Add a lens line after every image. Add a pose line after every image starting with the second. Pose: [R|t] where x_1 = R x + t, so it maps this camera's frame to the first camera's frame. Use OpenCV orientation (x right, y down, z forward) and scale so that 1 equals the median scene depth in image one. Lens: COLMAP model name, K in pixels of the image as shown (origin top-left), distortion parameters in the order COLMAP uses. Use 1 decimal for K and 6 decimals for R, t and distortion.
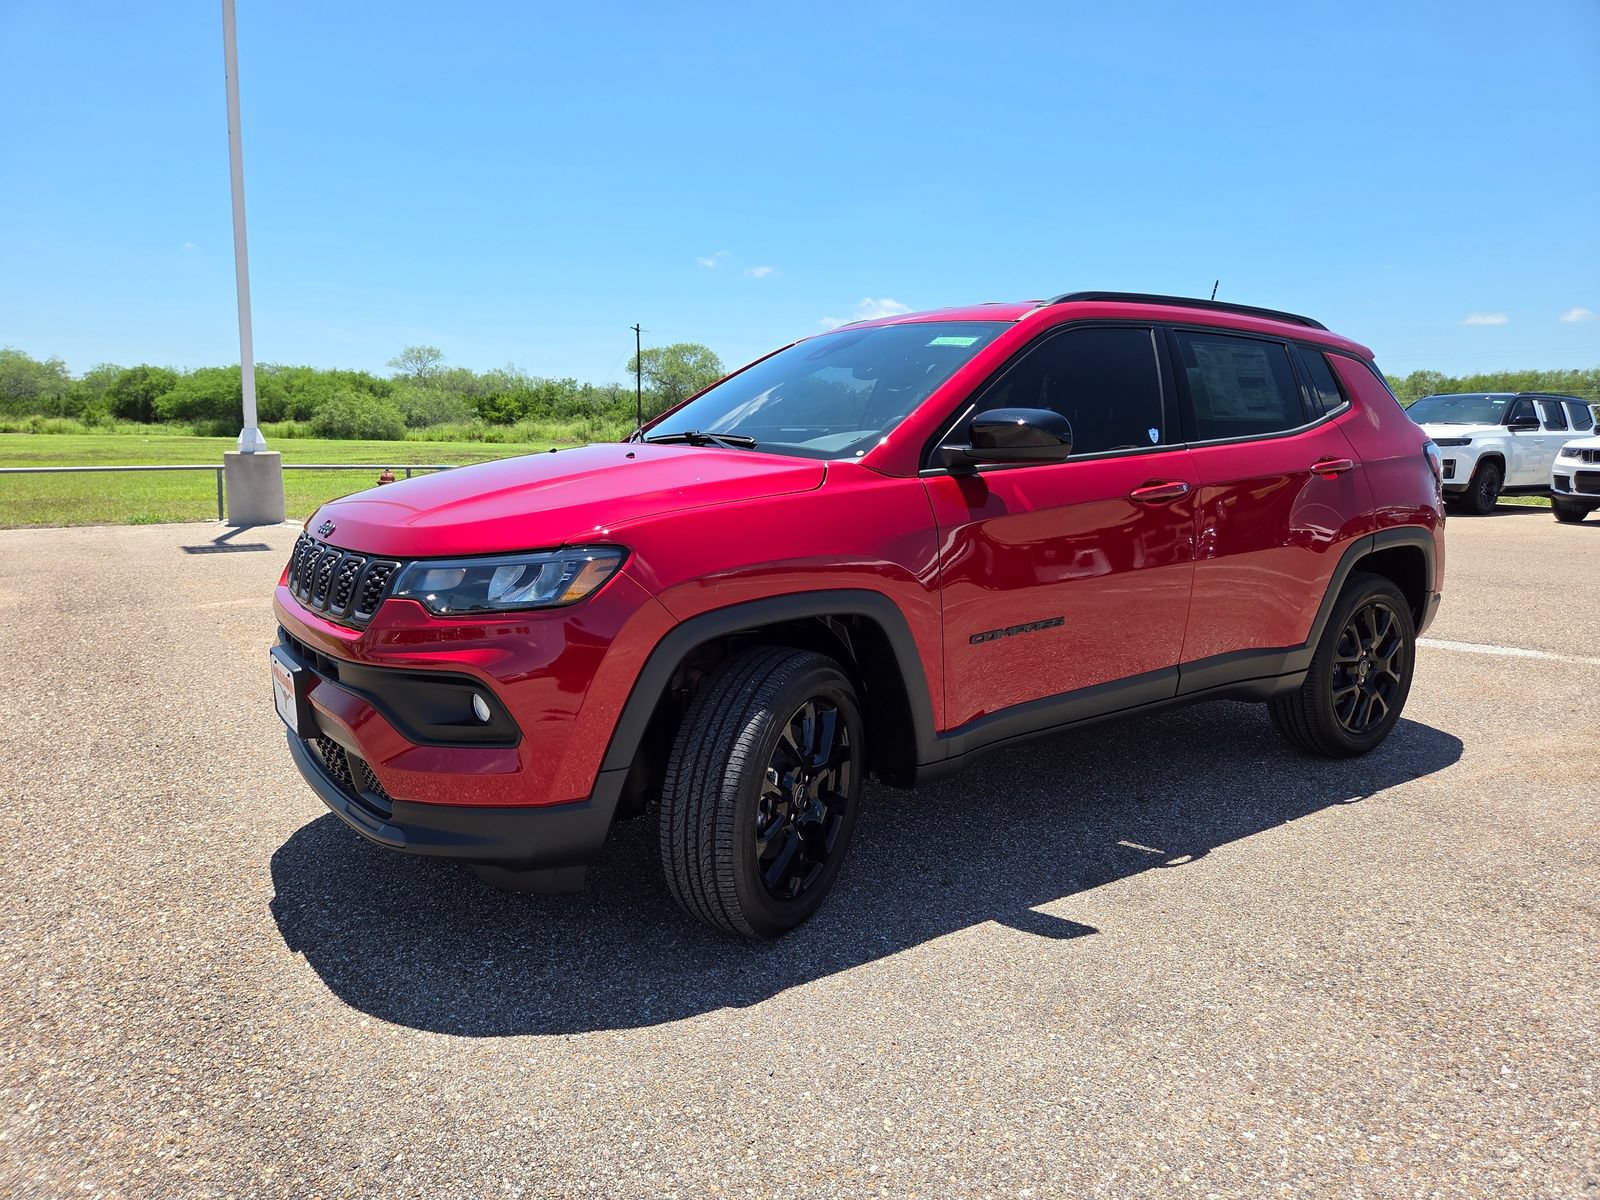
lens RADIAL K [[1065.9, 0, 770.3], [0, 1065.9, 614.4], [0, 0, 1]] dist [0.051648, -0.042763]
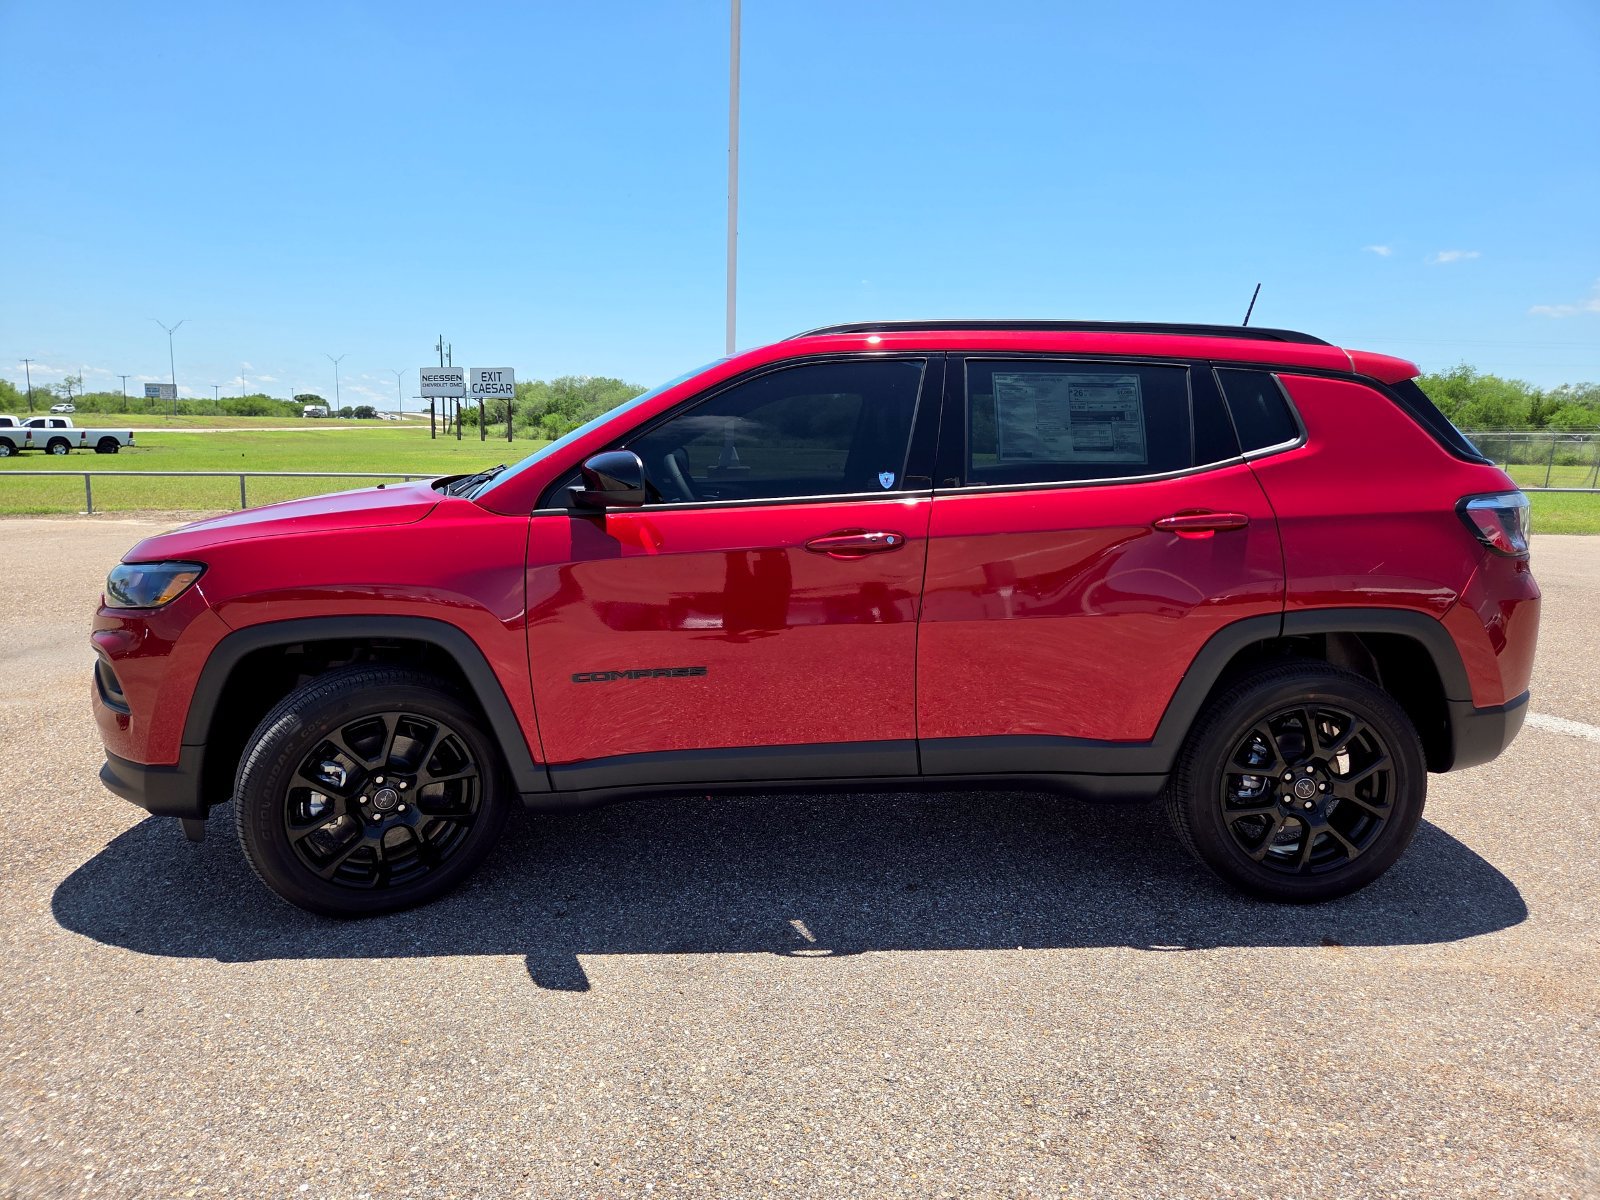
lens RADIAL K [[1065.9, 0, 802.4], [0, 1065.9, 602.4], [0, 0, 1]] dist [0.051648, -0.042763]
pose [[0.858741, 0.081220, -0.505933, 0.763941], [-0.092374, 0.995720, 0.003057, -0.061315], [0.504016, 0.044109, 0.862567, 0.200120]]
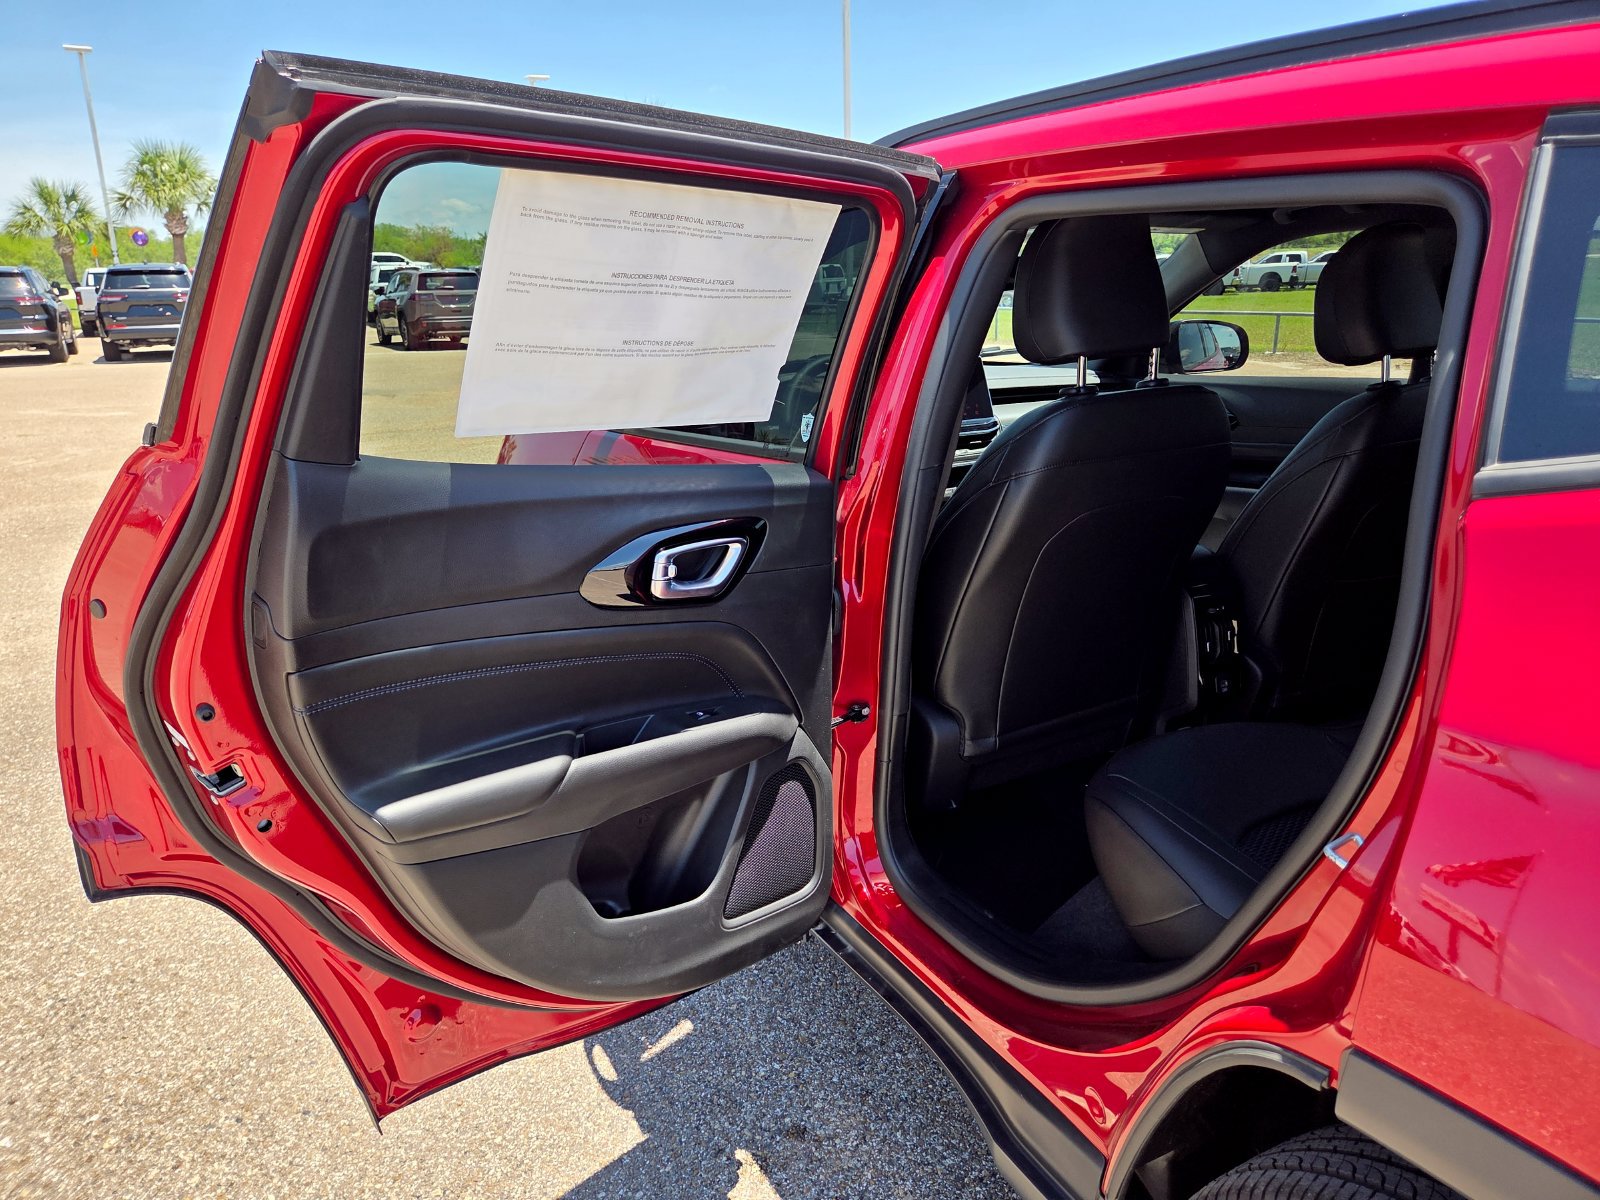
lens RADIAL K [[1065.9, 0, 801.7], [0, 1065.9, 597.0], [0, 0, 1]] dist [0.051648, -0.042763]
pose [[-0.072931, 0.298349, -0.951666, 0.880484], [-0.173453, 0.935872, 0.306690, -0.259511], [0.982138, 0.187437, -0.016505, 1.028442]]
